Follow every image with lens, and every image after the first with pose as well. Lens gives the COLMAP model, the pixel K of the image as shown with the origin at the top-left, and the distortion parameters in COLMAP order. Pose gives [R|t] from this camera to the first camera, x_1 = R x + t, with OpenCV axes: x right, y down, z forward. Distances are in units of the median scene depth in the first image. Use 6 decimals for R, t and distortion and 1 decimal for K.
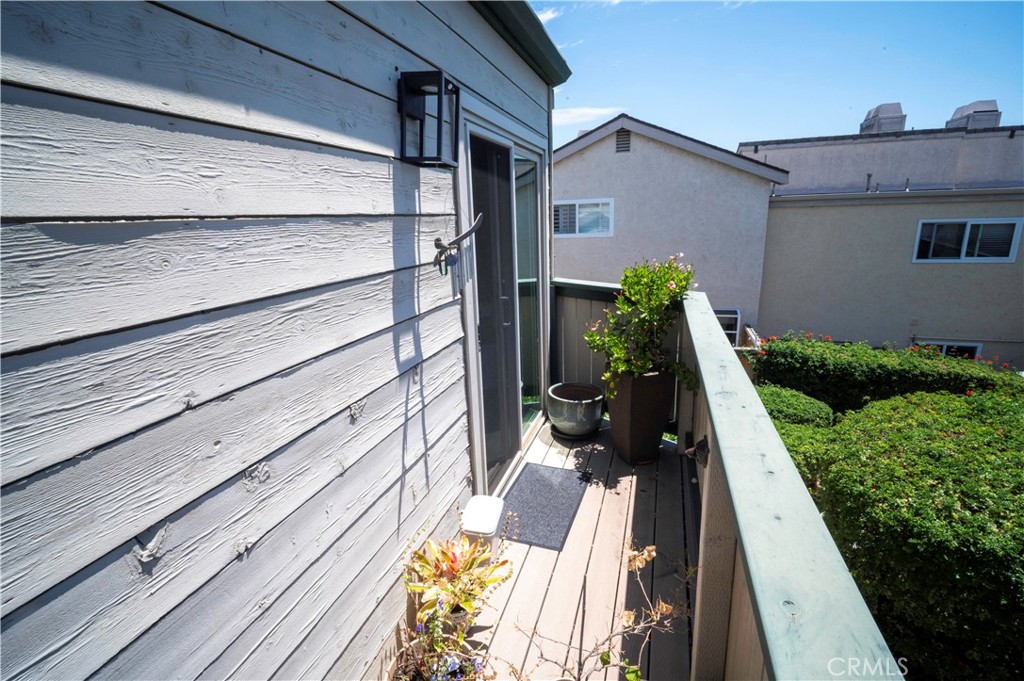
lens RADIAL K [[473.8, 0, 514.0], [0, 473.8, 338.7], [0, 0, 1]] dist [-0.009955, -0.000699]
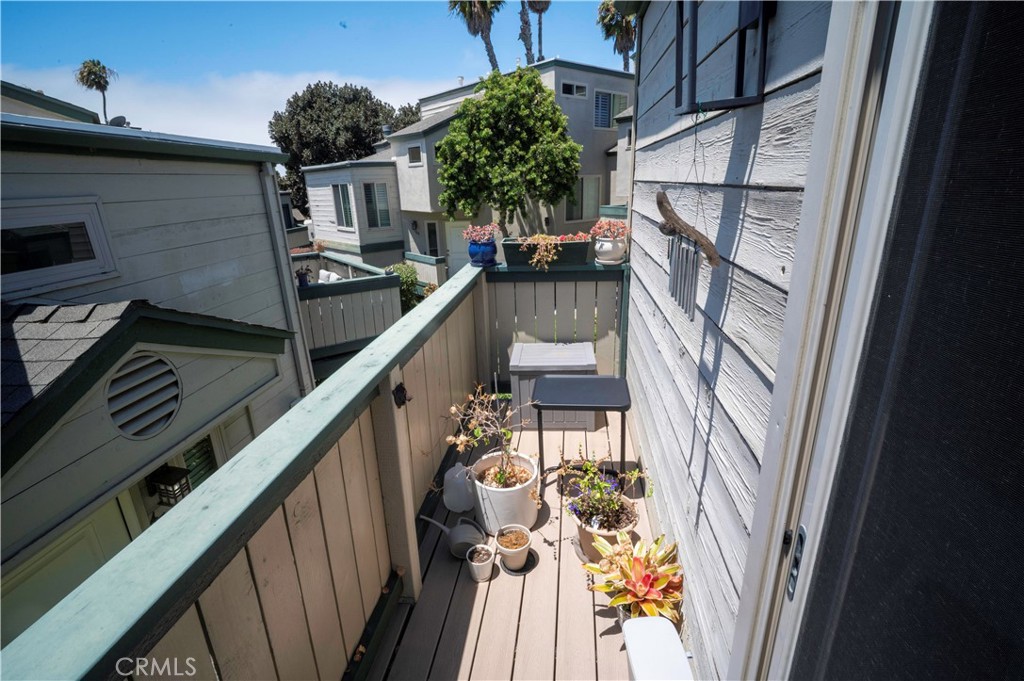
lens RADIAL K [[473.8, 0, 514.0], [0, 473.8, 338.7], [0, 0, 1]] dist [-0.009955, -0.000699]
pose [[-0.981247, 0.116175, -0.153811, 0.217075], [0.014381, 0.839860, 0.542612, -0.435206], [0.192217, 0.530224, -0.825781, 1.561094]]
